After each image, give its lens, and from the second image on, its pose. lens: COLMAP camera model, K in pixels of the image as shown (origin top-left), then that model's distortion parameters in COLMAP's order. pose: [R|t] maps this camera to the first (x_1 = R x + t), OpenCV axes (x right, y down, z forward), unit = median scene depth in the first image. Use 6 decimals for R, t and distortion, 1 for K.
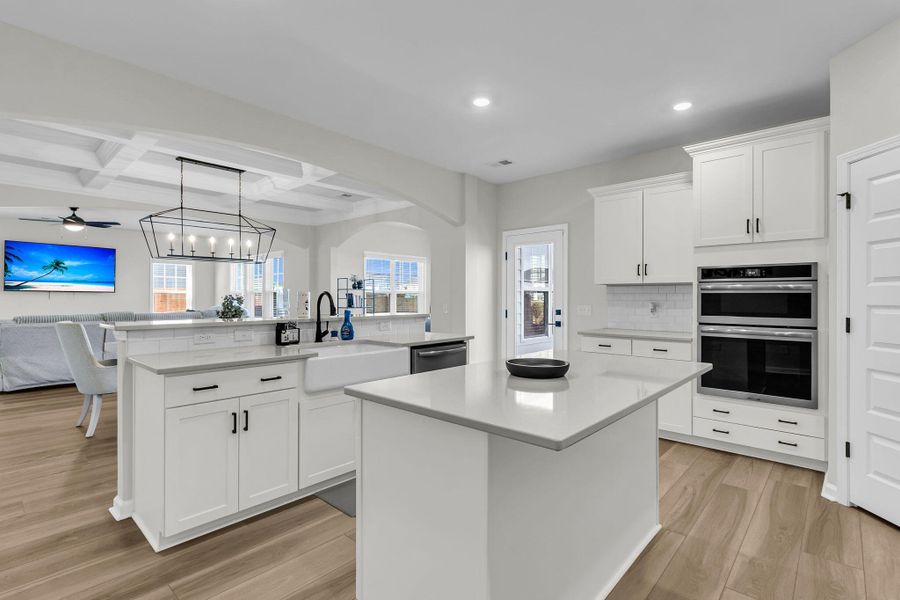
lens RADIAL K [[431.3, 0, 448.1], [0, 431.3, 297.6], [0, 0, 1]] dist [0.007148, -0.001766]
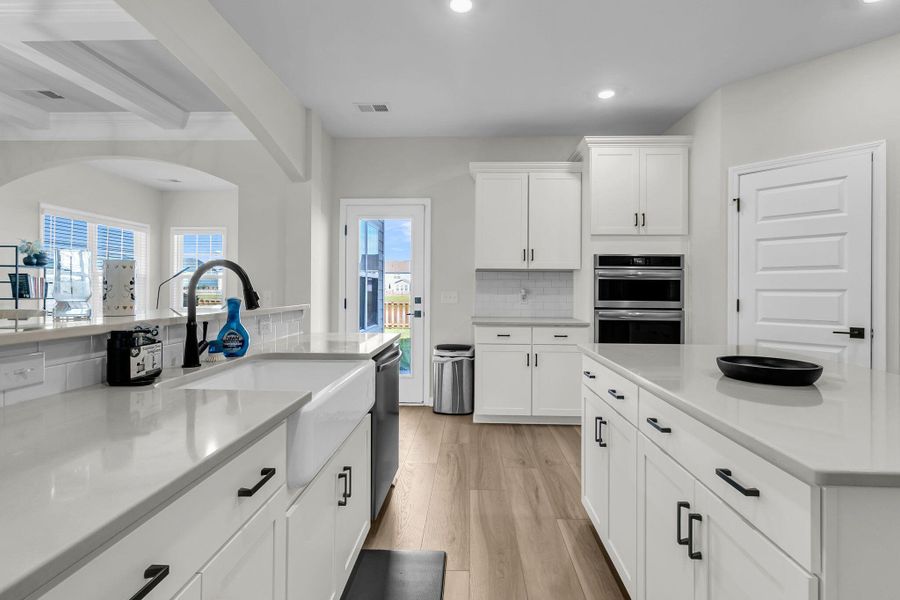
lens RADIAL K [[431.3, 0, 455.6], [0, 431.3, 290.6], [0, 0, 1]] dist [0.007148, -0.001766]
pose [[0.757579, 0.001868, 0.652741, -0.385744], [-0.005898, 0.999975, 0.003983, 0.016345], [-0.652717, -0.006868, 0.757571, 0.455265]]
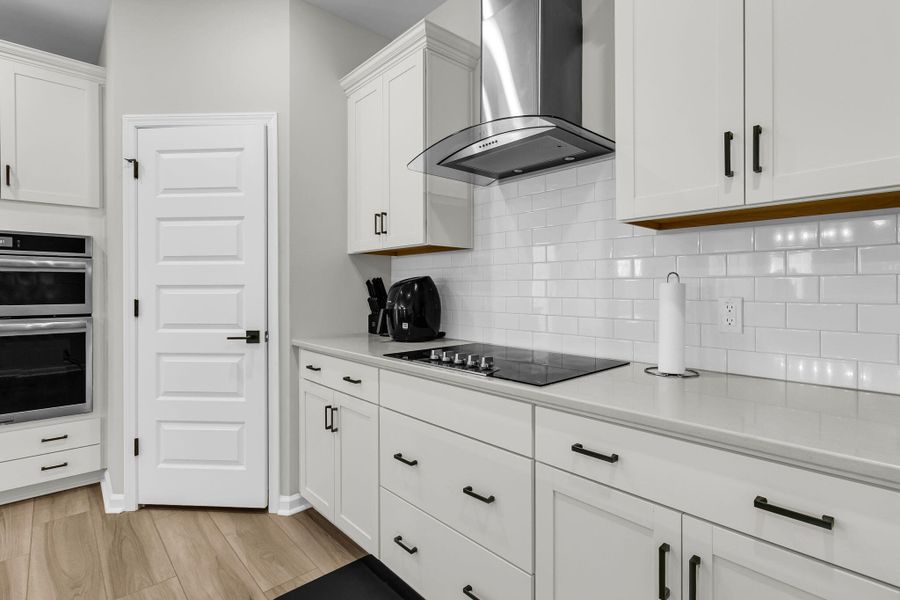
lens RADIAL K [[431.3, 0, 461.8], [0, 431.3, 289.8], [0, 0, 1]] dist [0.007148, -0.001766]
pose [[0.074734, -0.002295, 0.997201, 0.061933], [0.000597, 0.999997, 0.002257, 0.018909], [-0.997203, 0.000427, 0.074735, 0.202169]]
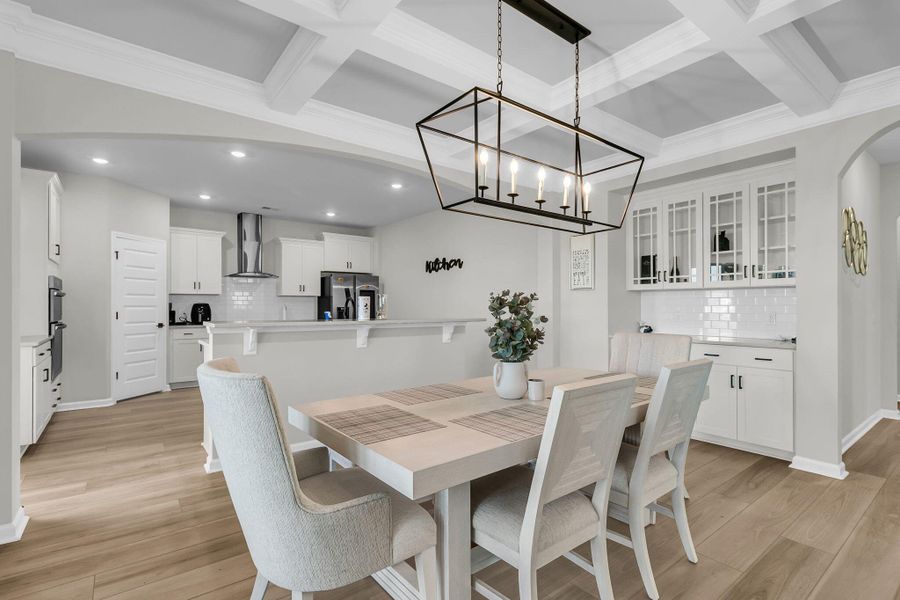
lens RADIAL K [[431.3, 0, 451.5], [0, 431.3, 302.7], [0, 0, 1]] dist [0.007148, -0.001766]
pose [[-0.987733, -0.000756, 0.156149, -0.749221], [-0.002325, 0.999949, -0.009867, 0.014272], [-0.156134, -0.010109, -0.987684, 2.149920]]
